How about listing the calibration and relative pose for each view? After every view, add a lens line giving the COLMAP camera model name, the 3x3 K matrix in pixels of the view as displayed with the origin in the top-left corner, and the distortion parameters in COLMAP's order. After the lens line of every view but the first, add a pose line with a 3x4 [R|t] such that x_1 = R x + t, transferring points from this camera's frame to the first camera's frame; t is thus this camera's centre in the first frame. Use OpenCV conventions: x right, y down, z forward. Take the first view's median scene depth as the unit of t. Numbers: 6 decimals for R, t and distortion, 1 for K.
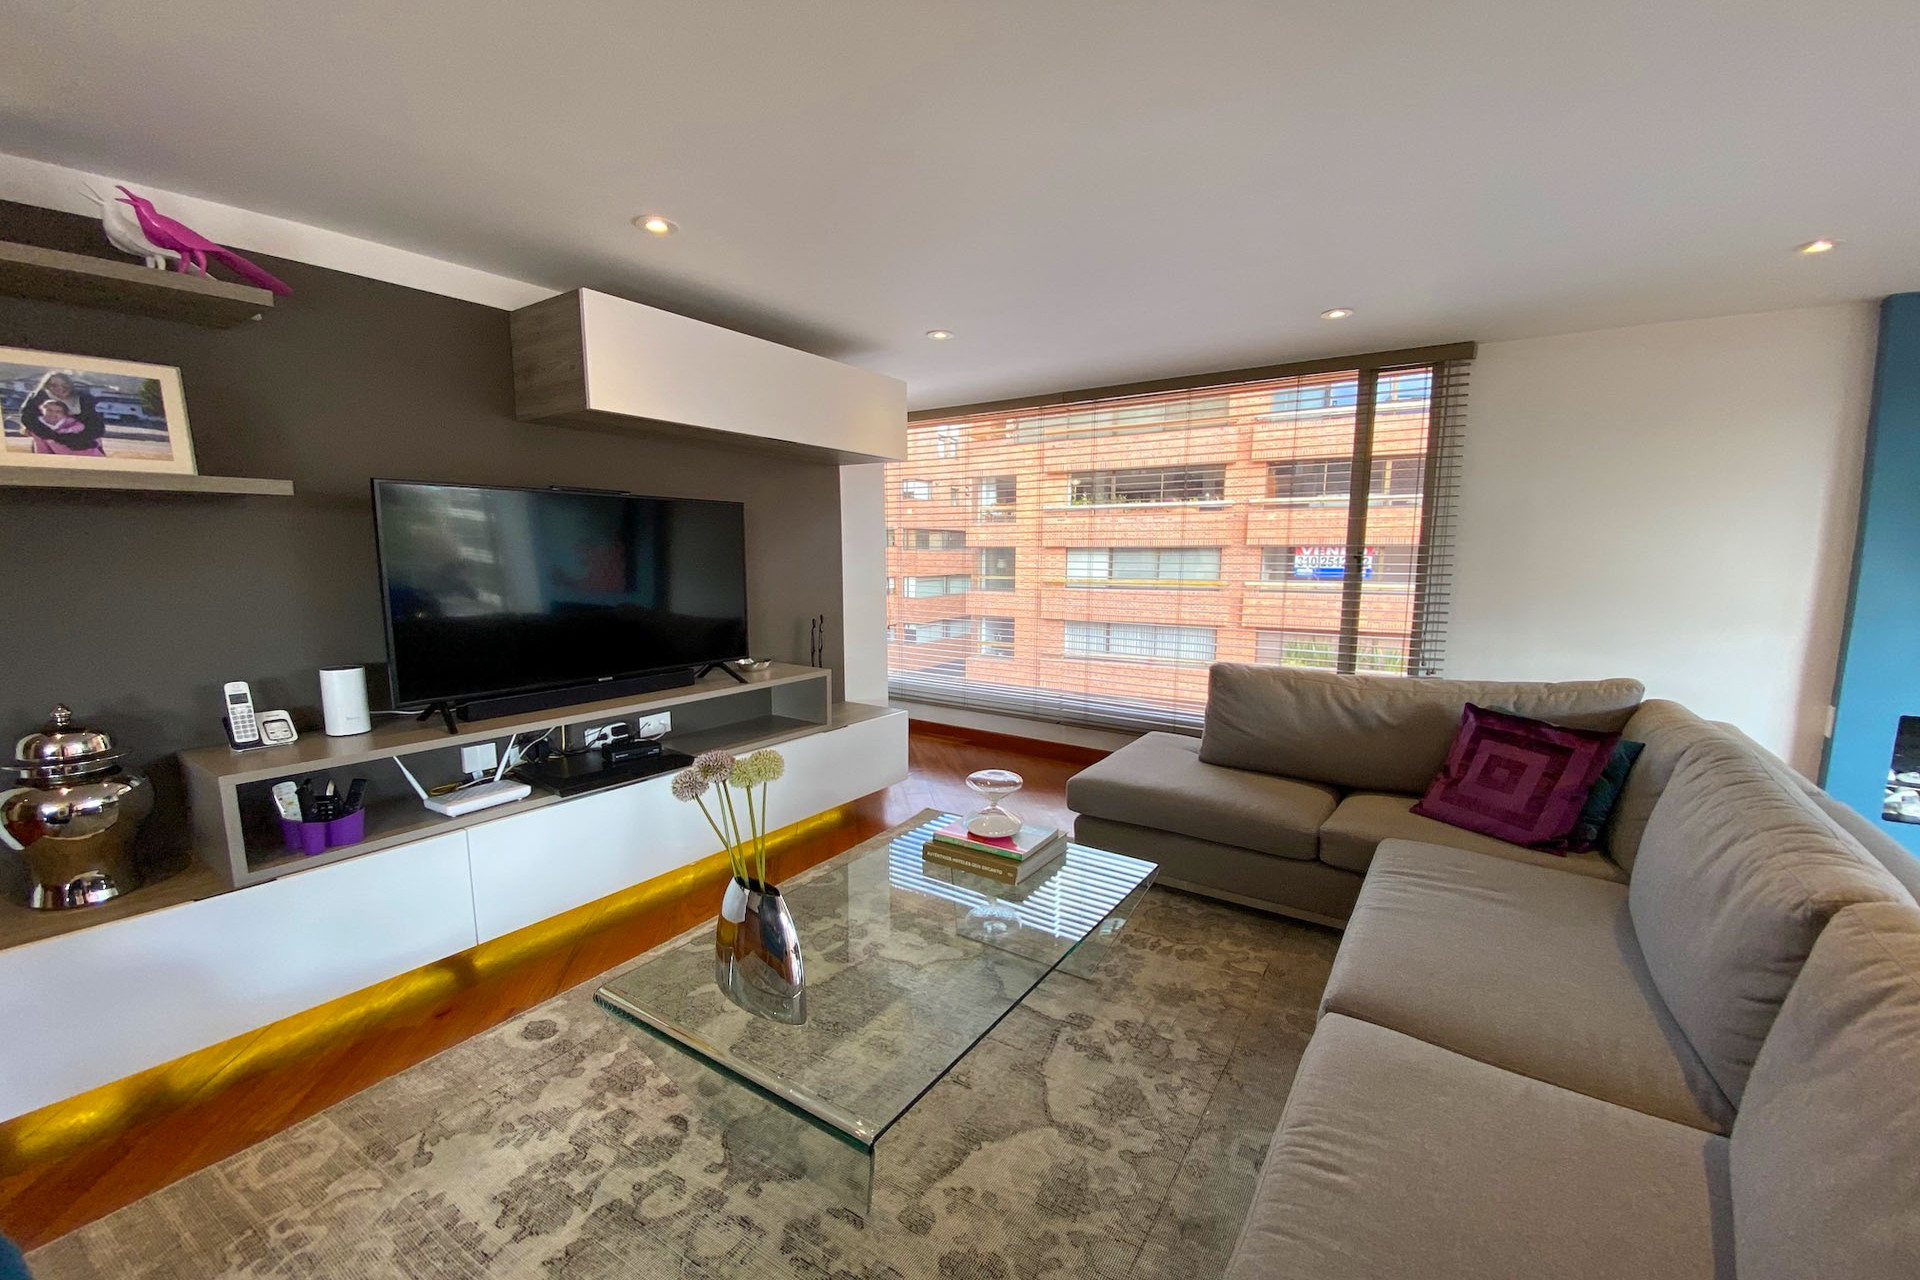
lens RADIAL K [[789.7, 0, 976.8], [0, 789.7, 656.6], [0, 0, 1]] dist [0.011284, -0.014597]
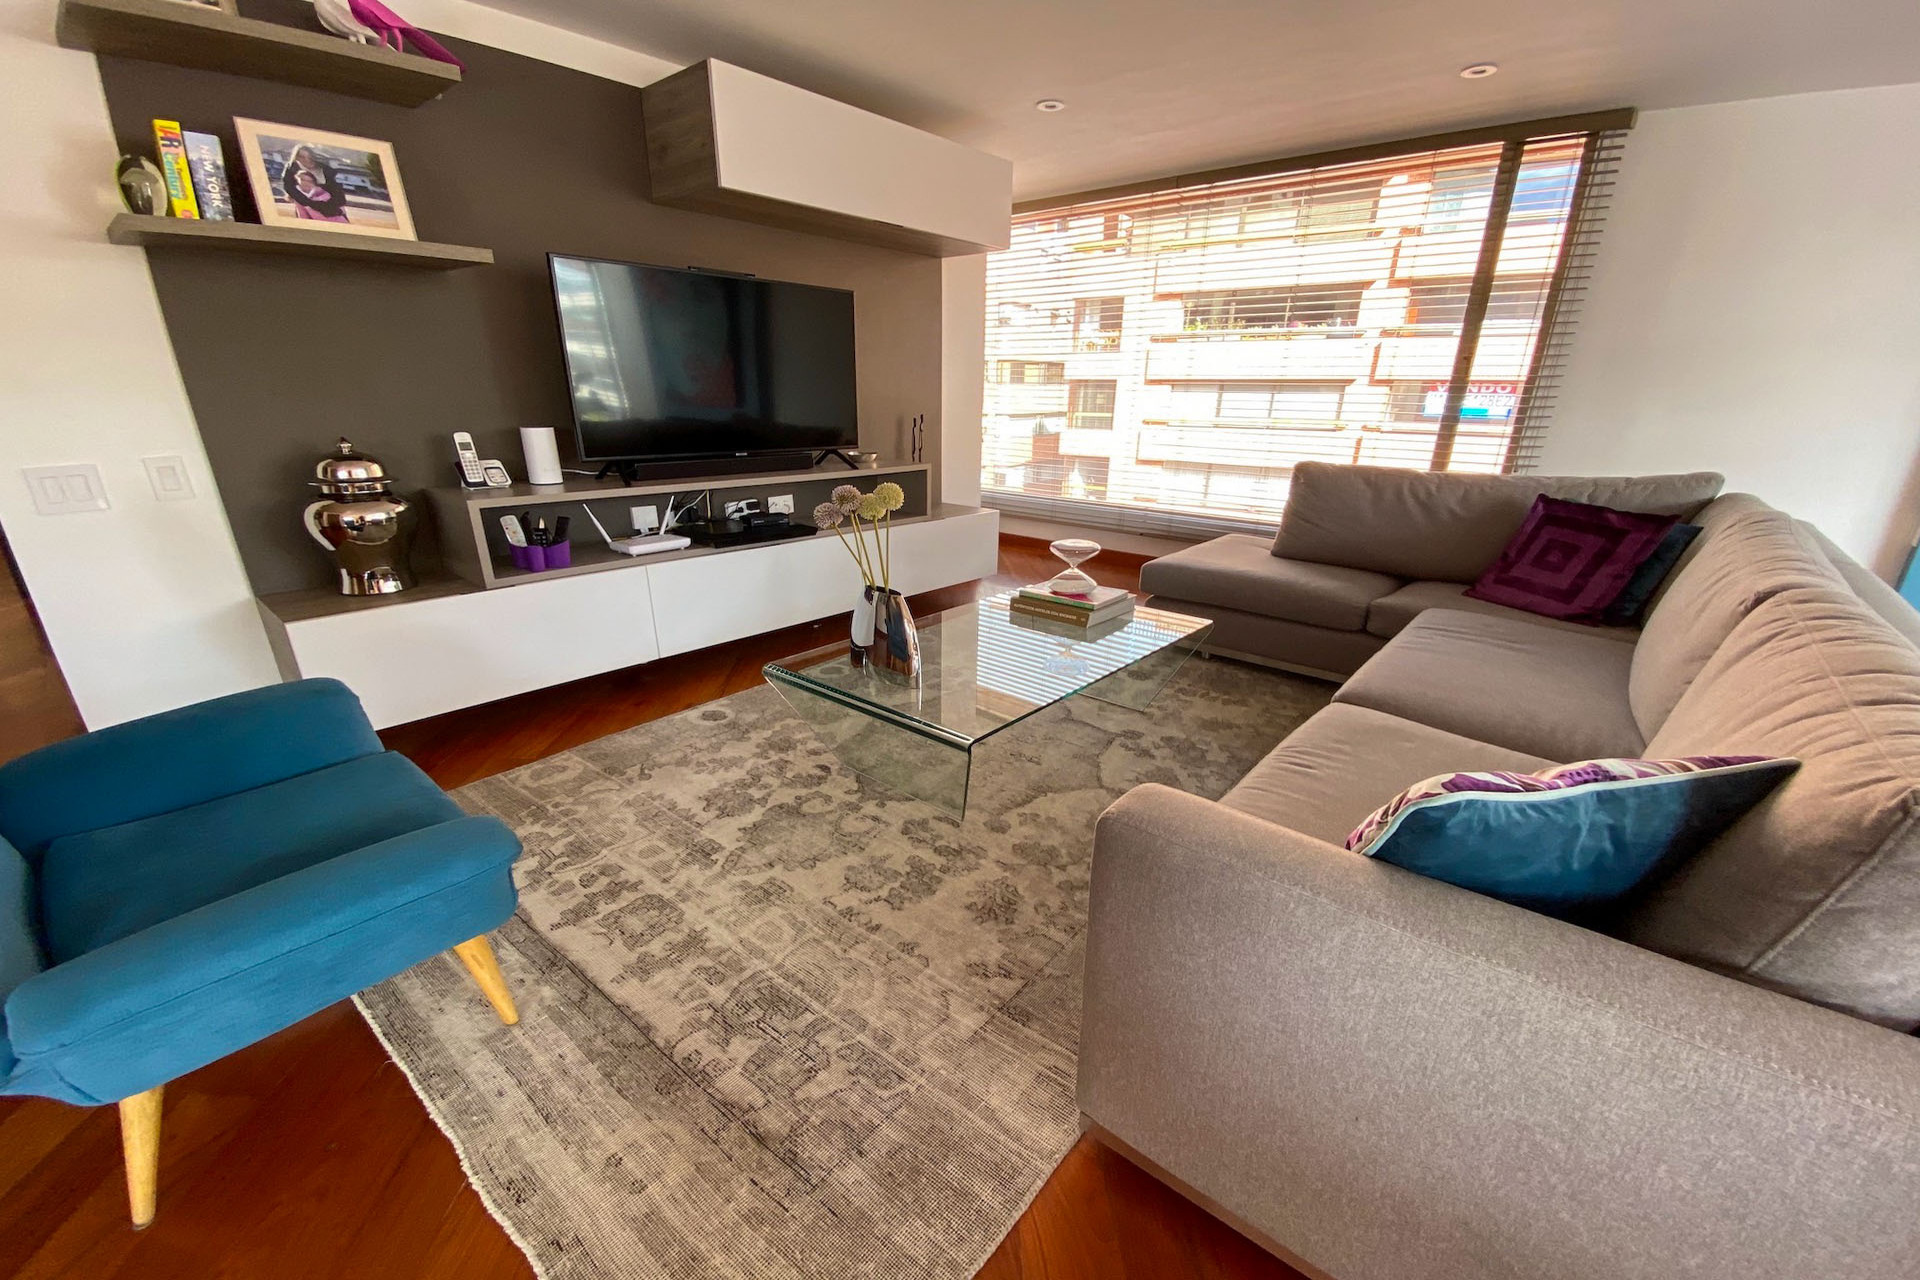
lens RADIAL K [[789.7, 0, 965.9], [0, 789.7, 698.9], [0, 0, 1]] dist [0.011284, -0.014597]
pose [[0.991704, 0.061276, -0.112993, 0.007459], [-0.032773, 0.970544, 0.238683, 0.109310], [0.124290, -0.233000, 0.964501, -0.181895]]
